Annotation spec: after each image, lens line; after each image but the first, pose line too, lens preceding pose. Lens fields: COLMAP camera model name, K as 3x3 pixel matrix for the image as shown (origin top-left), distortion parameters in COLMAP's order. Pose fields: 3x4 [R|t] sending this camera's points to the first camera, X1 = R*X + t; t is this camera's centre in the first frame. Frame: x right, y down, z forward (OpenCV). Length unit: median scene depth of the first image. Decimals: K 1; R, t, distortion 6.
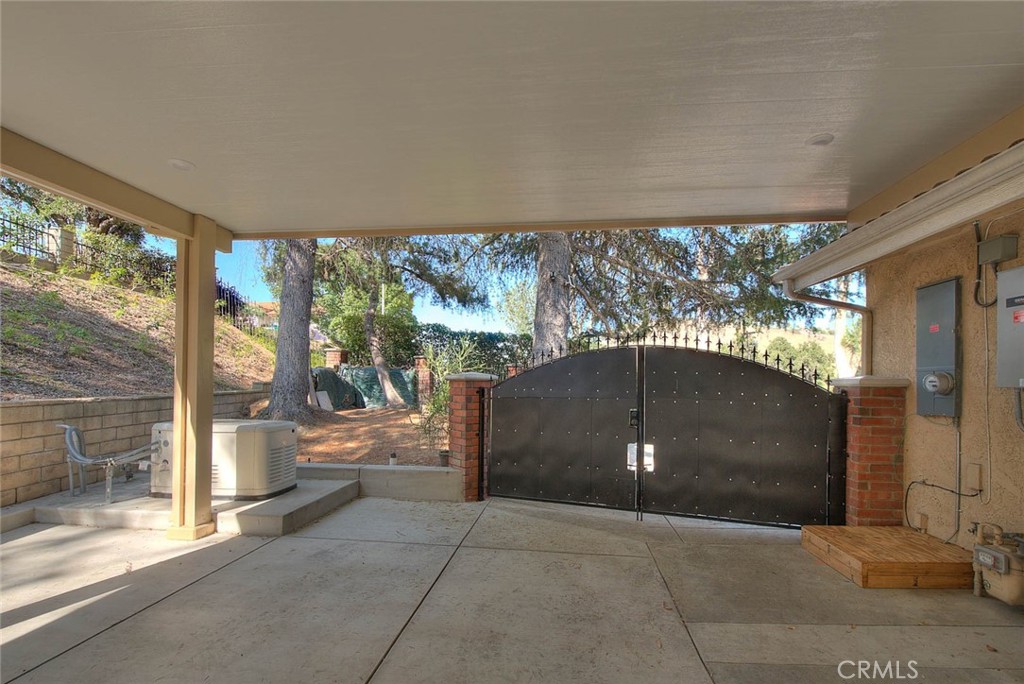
lens RADIAL K [[408.6, 0, 569.7], [0, 408.6, 383.4], [0, 0, 1]] dist [-0.000185, -0.000279]
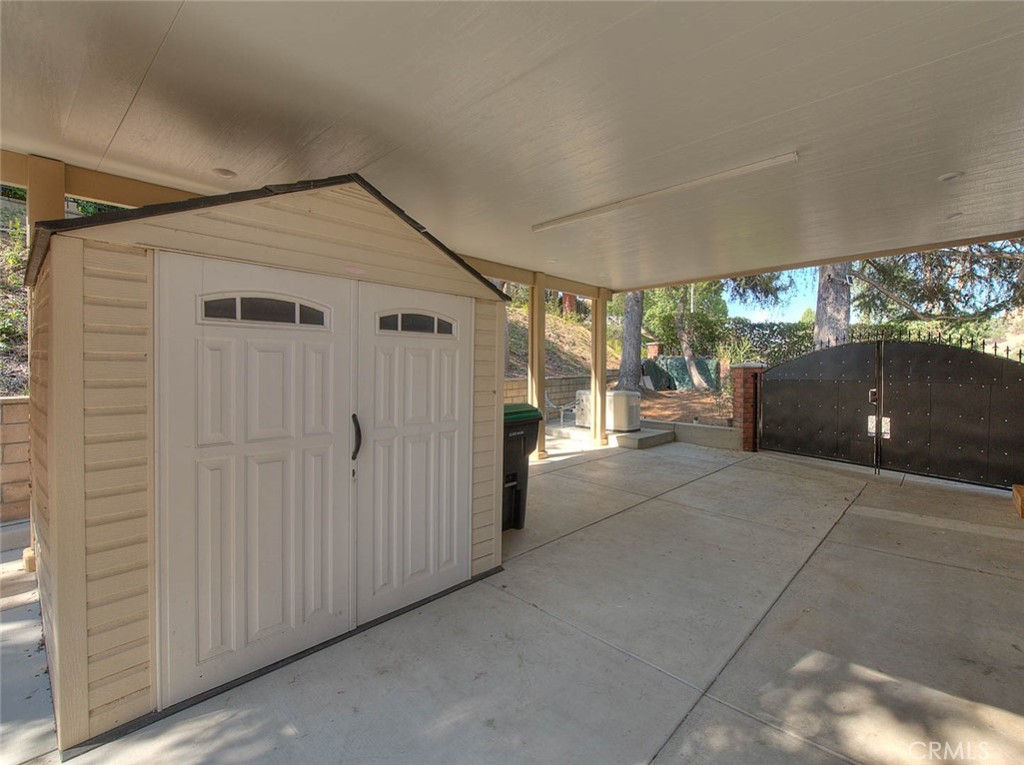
lens RADIAL K [[475.0, 0, 515.4], [0, 475.0, 379.5], [0, 0, 1]] dist [-0.001063, -0.000353]
pose [[0.706962, 0.013070, -0.707131, 0.348853], [-0.001073, 0.999848, 0.017408, 0.004626], [0.707251, -0.011548, 0.706869, -0.735415]]
